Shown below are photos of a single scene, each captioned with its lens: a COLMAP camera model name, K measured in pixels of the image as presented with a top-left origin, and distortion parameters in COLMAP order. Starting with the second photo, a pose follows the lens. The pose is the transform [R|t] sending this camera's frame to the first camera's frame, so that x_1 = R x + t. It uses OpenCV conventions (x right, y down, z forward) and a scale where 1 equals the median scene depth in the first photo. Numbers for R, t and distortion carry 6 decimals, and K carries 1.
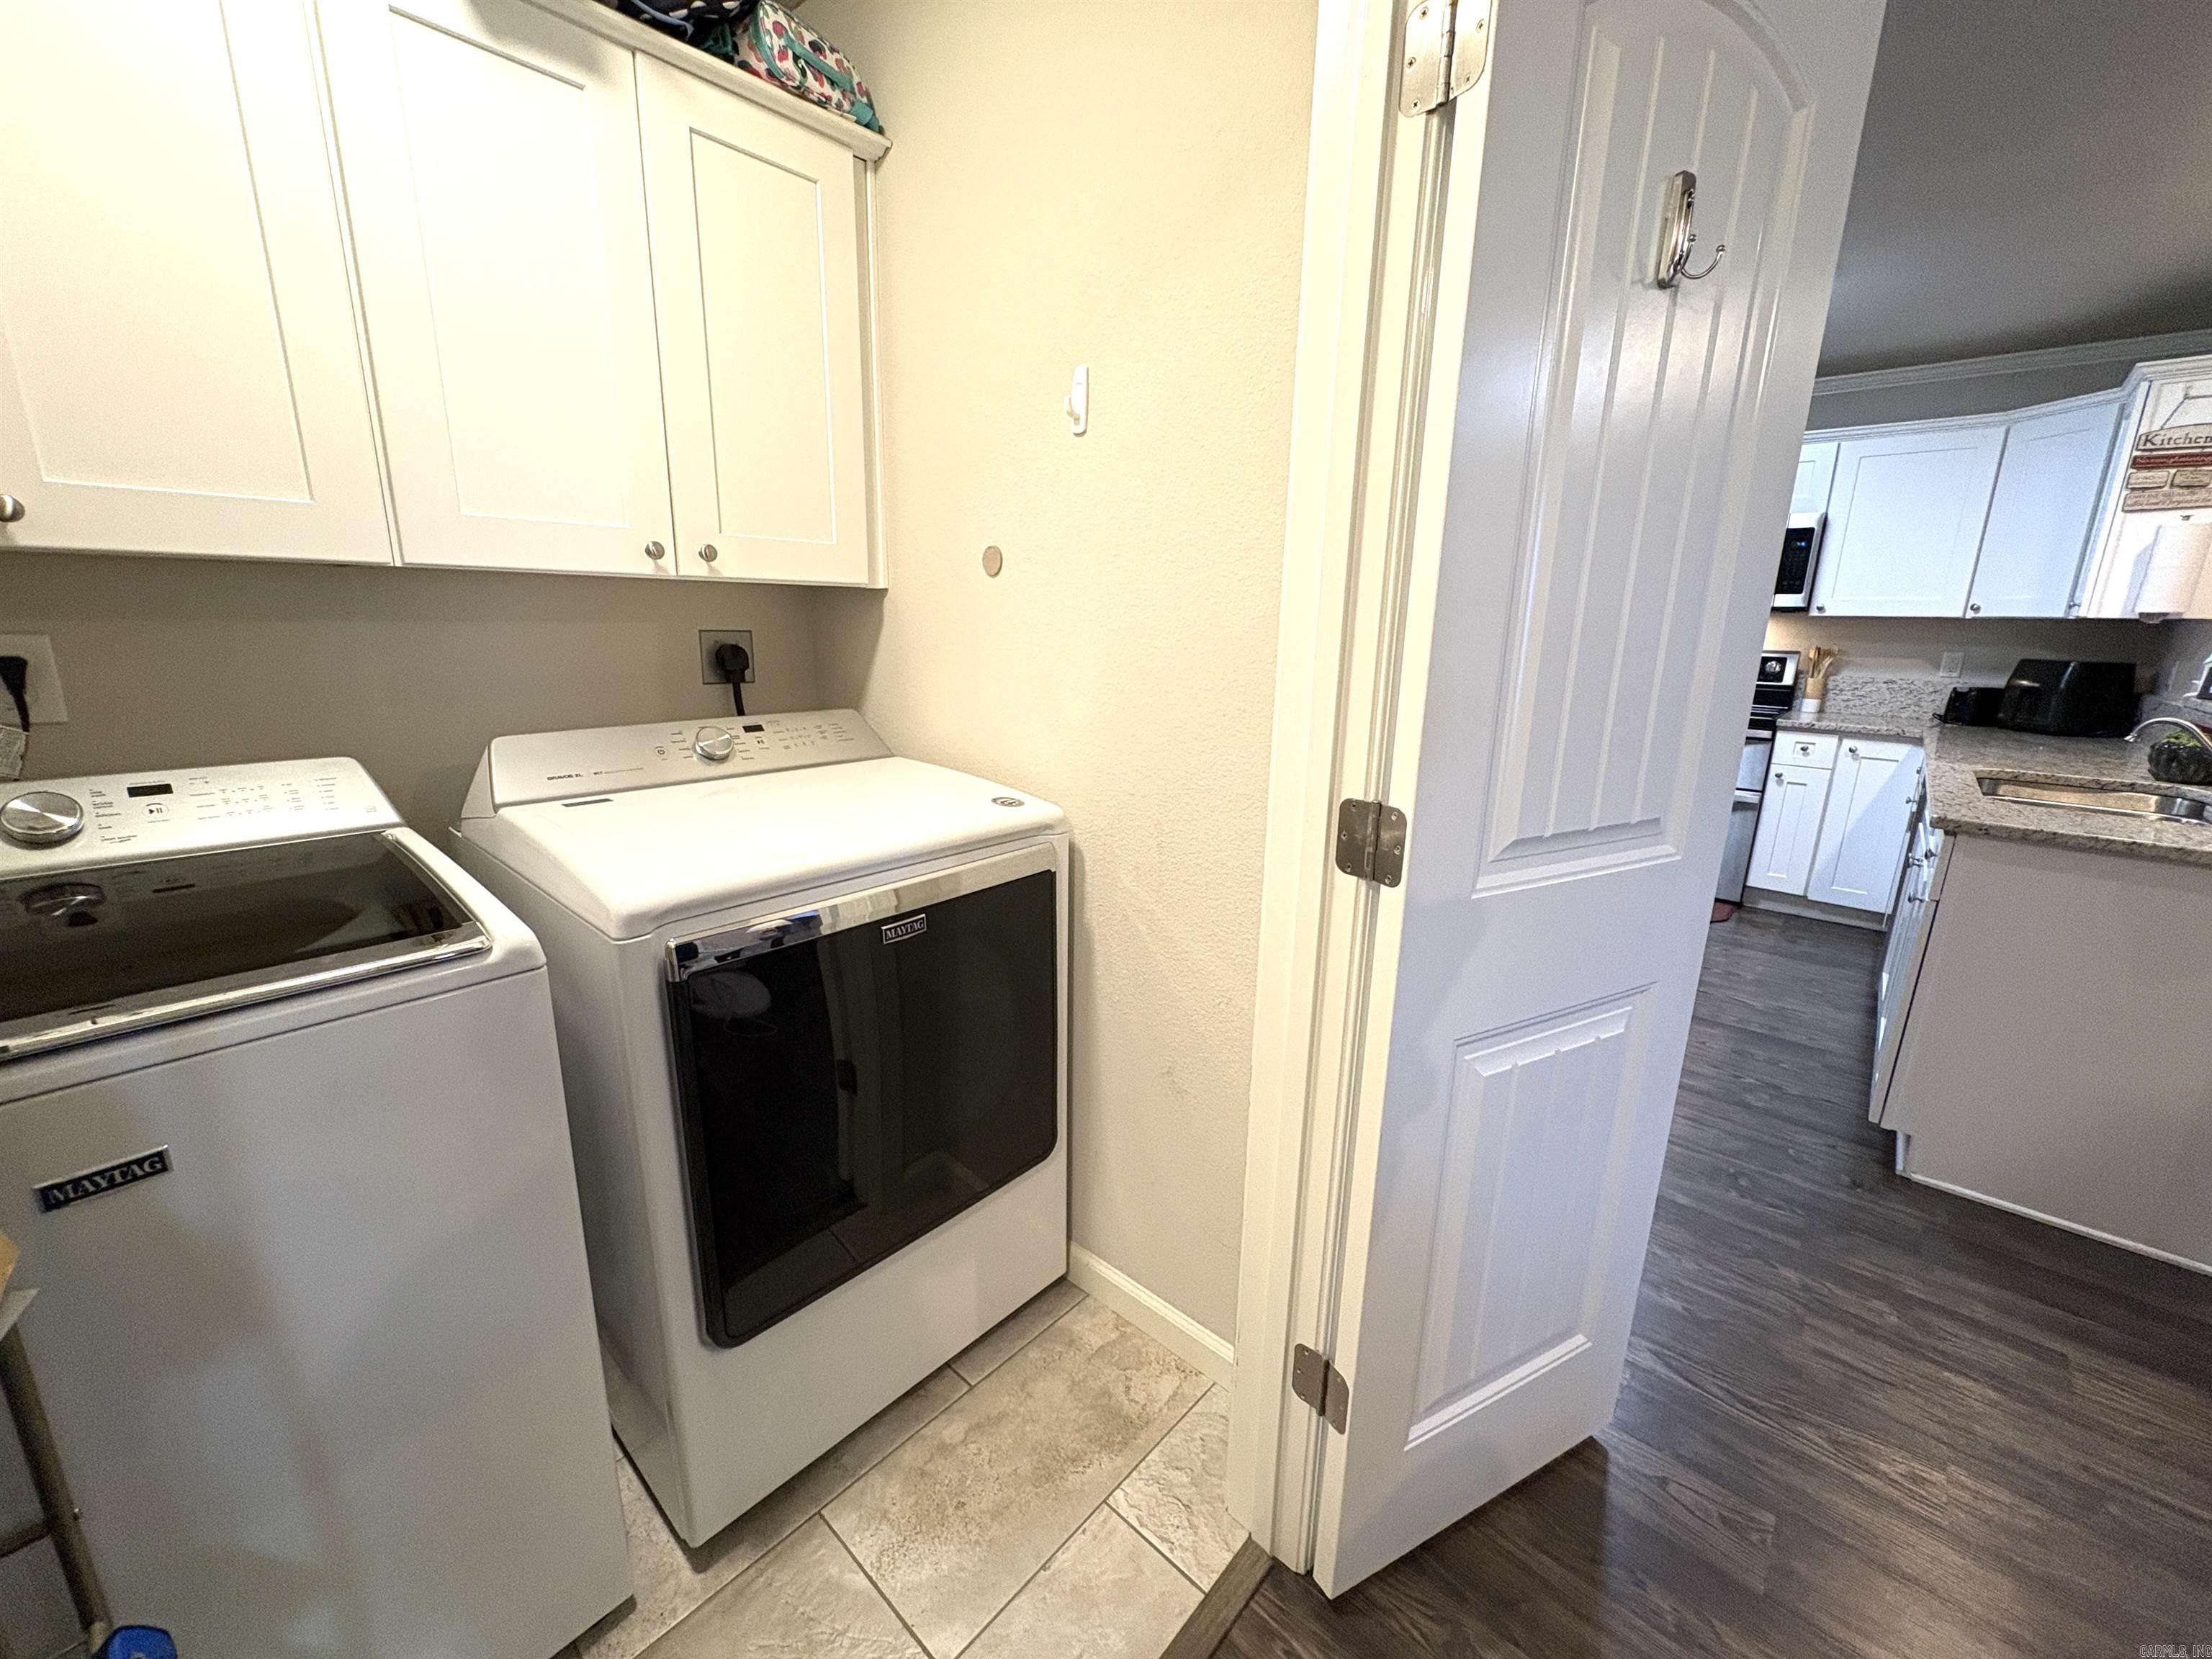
lens RADIAL K [[888.3, 0, 1110.1], [0, 888.3, 825.3], [0, 0, 1]] dist [-0.000422, -0.000062]
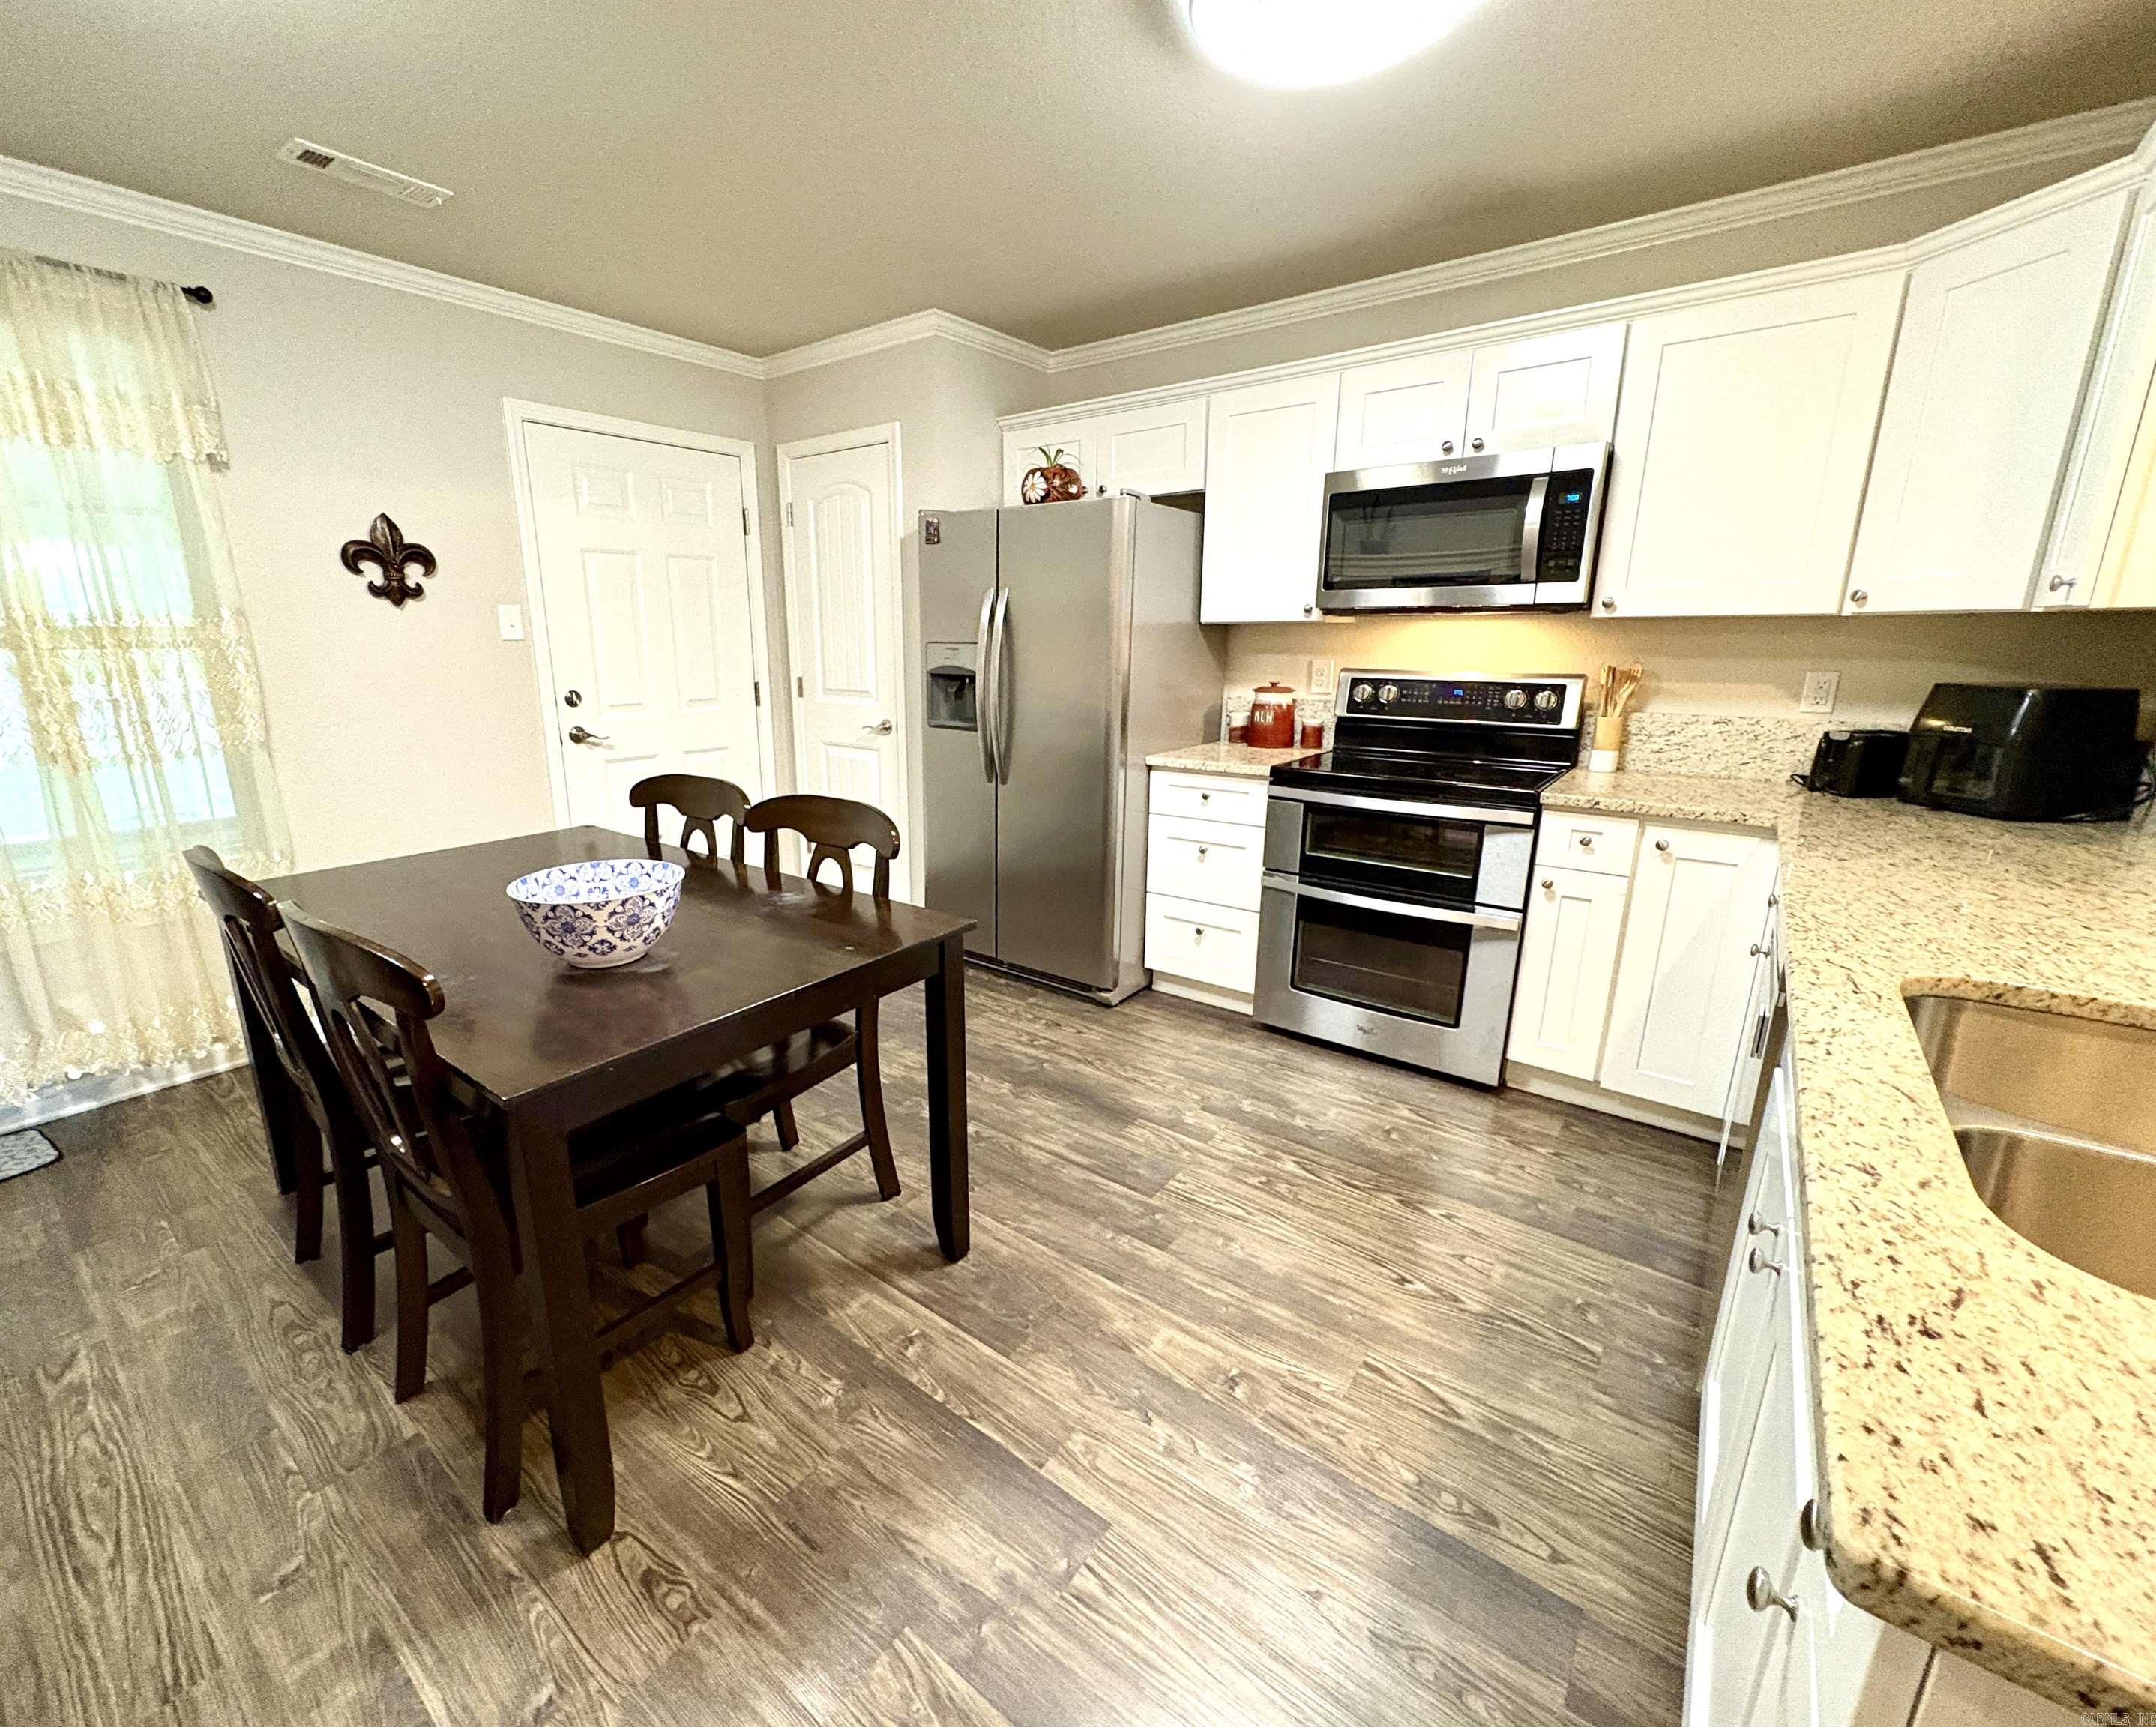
lens RADIAL K [[914.0, 0, 1018.5], [0, 914.0, 856.7], [0, 0, 1]] dist [0.000794, 0.000445]
pose [[0.998324, -0.032863, 0.047646, 0.369999], [0.032505, 0.999437, 0.008268, -0.092394], [-0.047891, -0.006705, 0.998830, 0.403094]]
